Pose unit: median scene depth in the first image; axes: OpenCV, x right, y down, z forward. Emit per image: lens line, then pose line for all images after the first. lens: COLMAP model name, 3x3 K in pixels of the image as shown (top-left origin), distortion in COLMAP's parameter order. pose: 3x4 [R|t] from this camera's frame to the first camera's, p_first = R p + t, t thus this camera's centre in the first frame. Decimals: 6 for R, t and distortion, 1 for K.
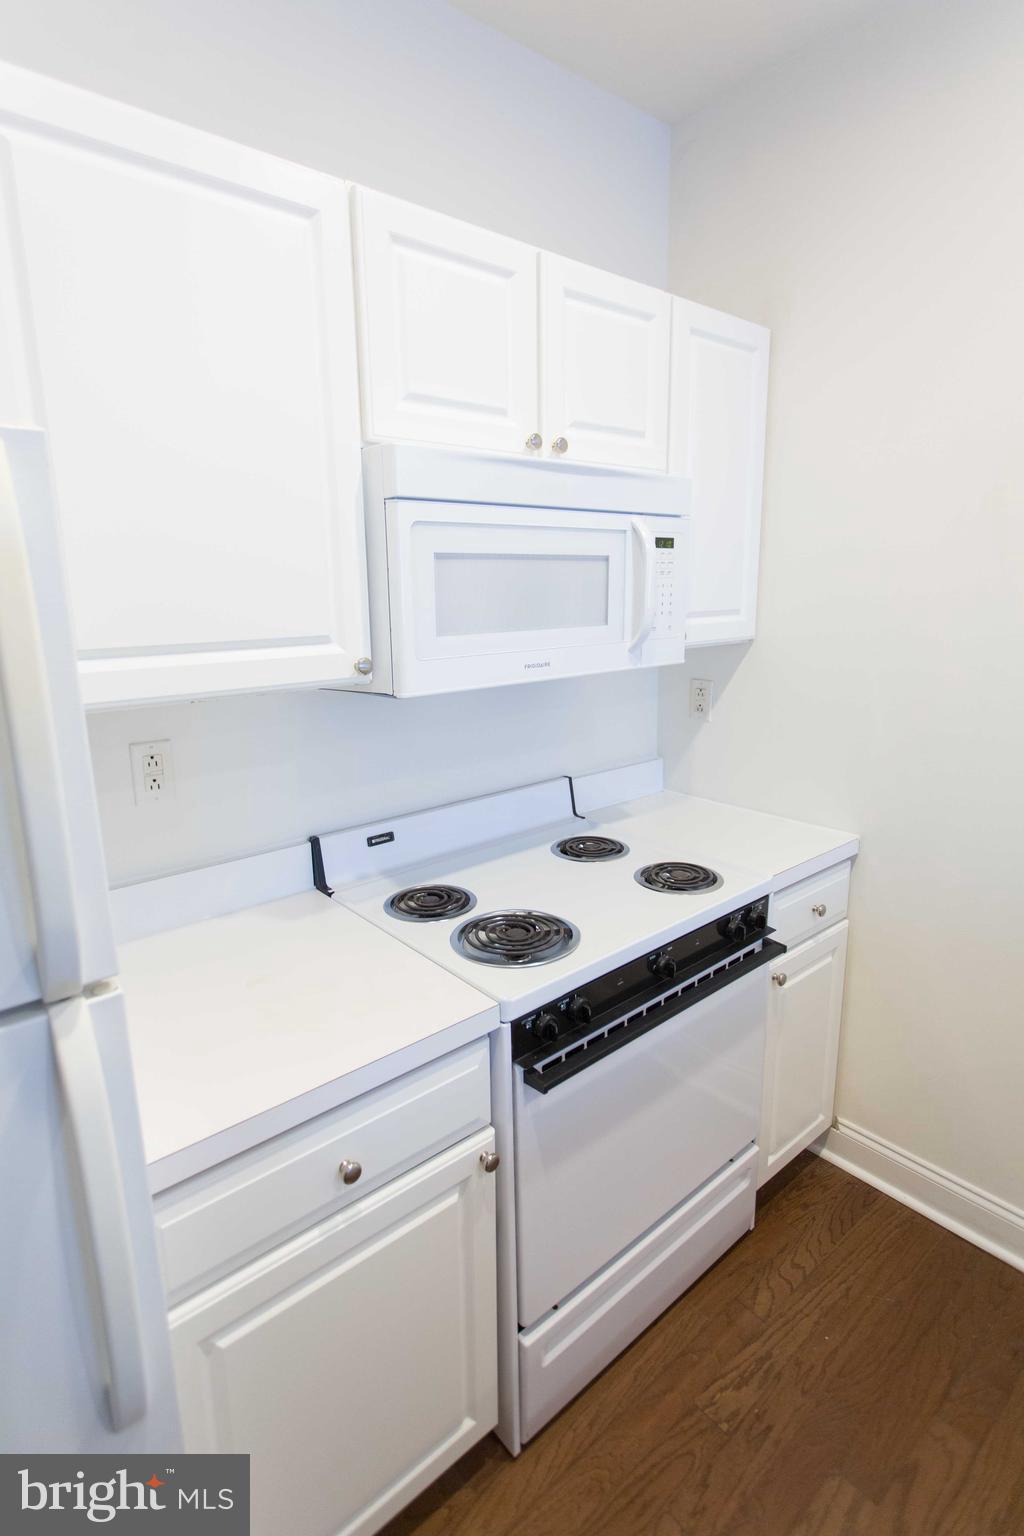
lens RADIAL K [[776.0, 0, 507.8], [0, 776.0, 747.1], [0, 0, 1]] dist [0.003668, -0.000466]
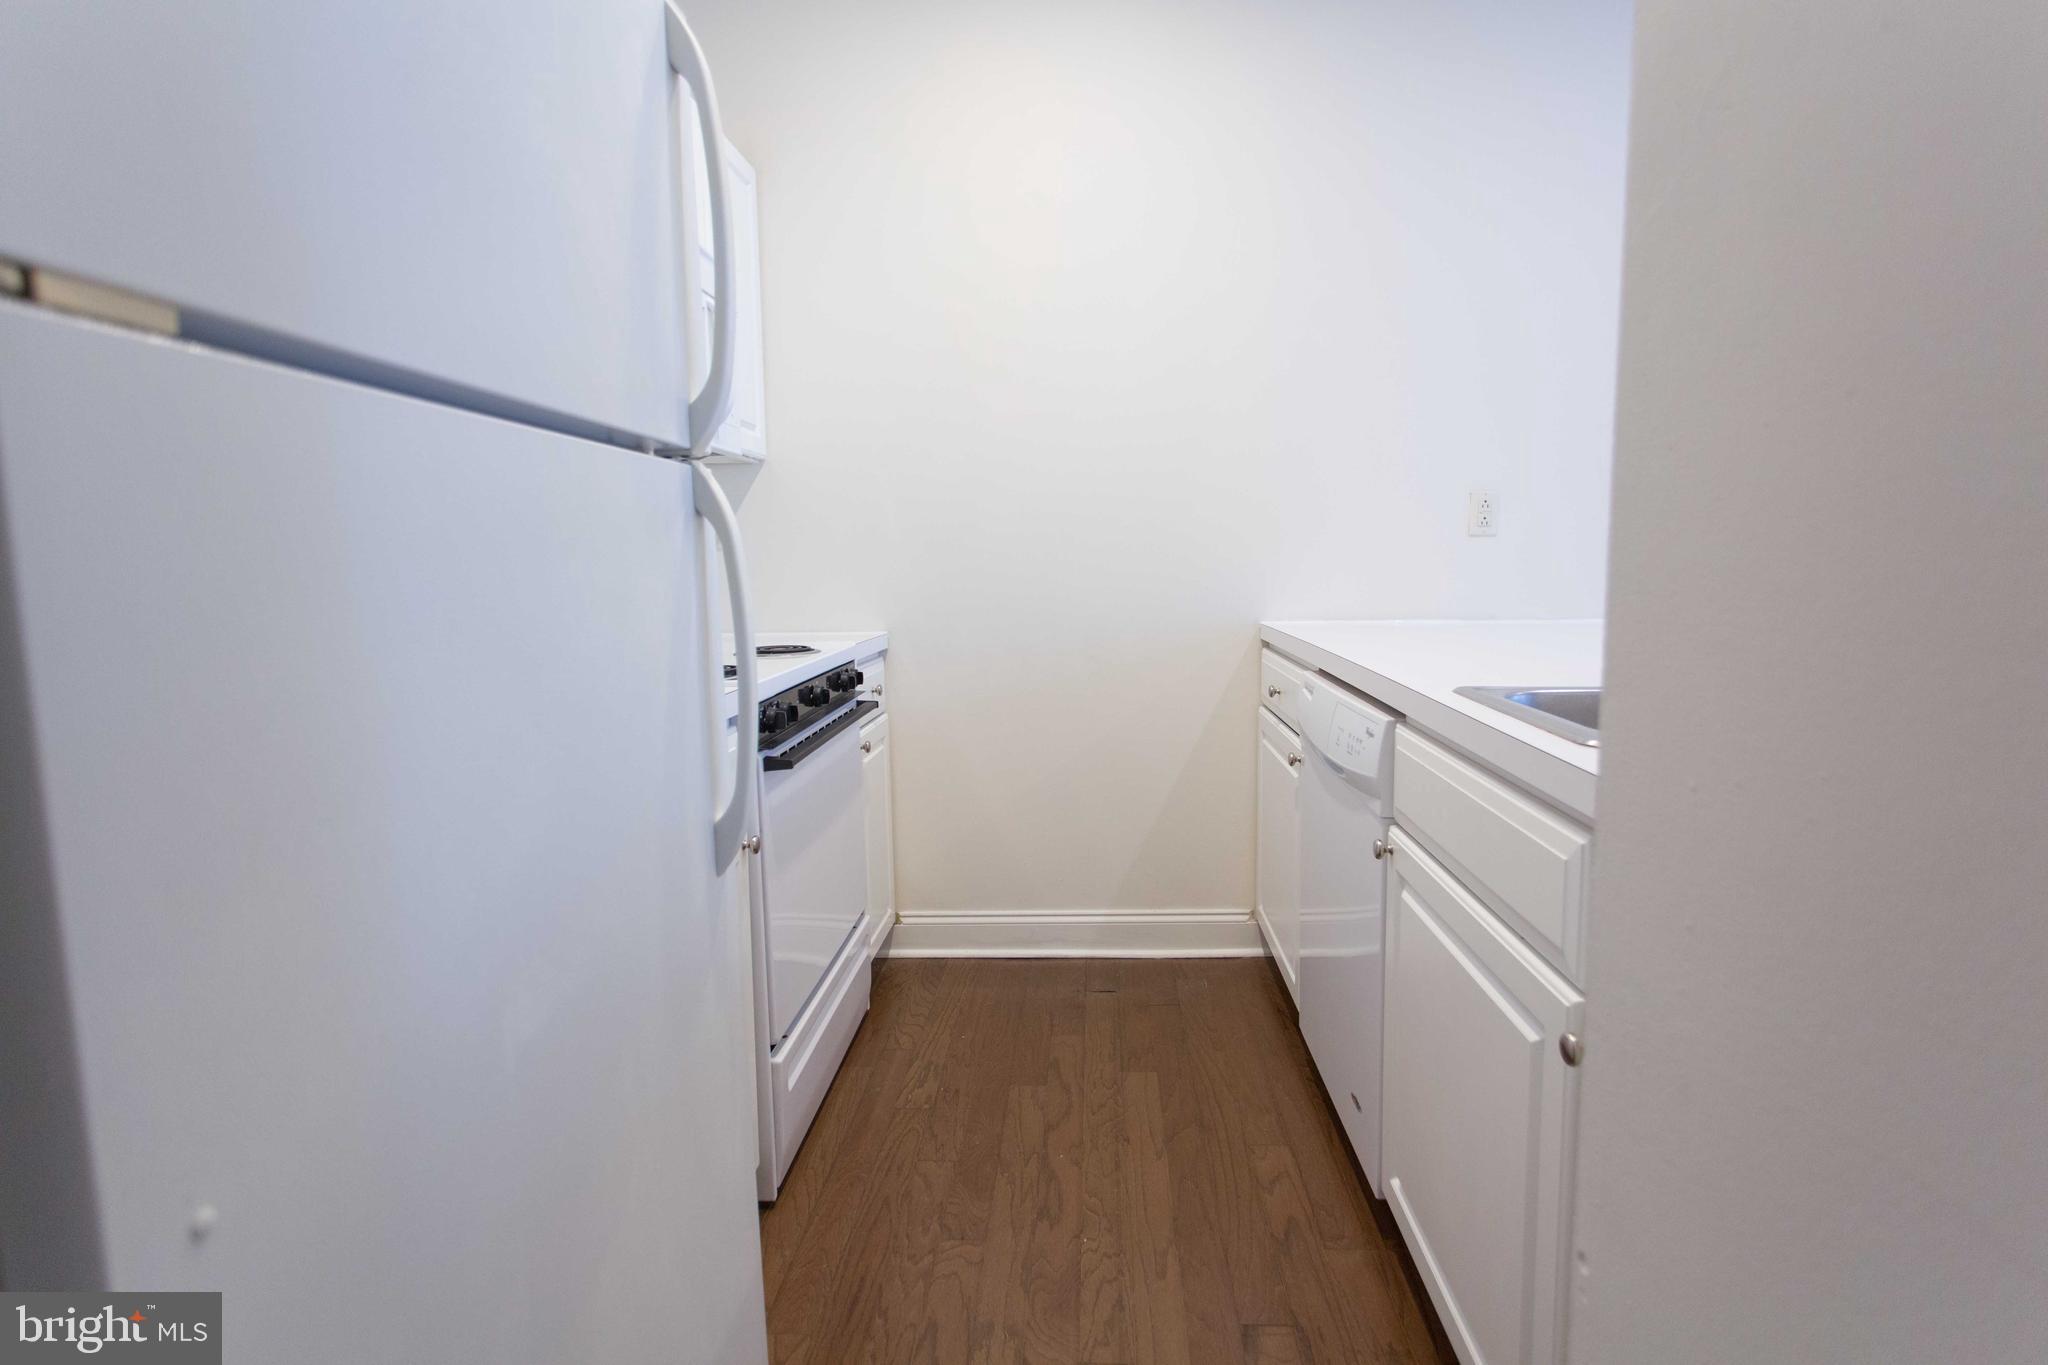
lens RADIAL K [[1034.6, 0, 1037.8], [0, 1034.6, 662.6], [0, 0, 1]] dist [0.003668, -0.000466]
pose [[0.689435, -0.085168, 0.719323, -0.547782], [0.171136, 0.984101, -0.047508, 0.313608], [-0.703841, 0.155856, 0.693049, -0.201367]]
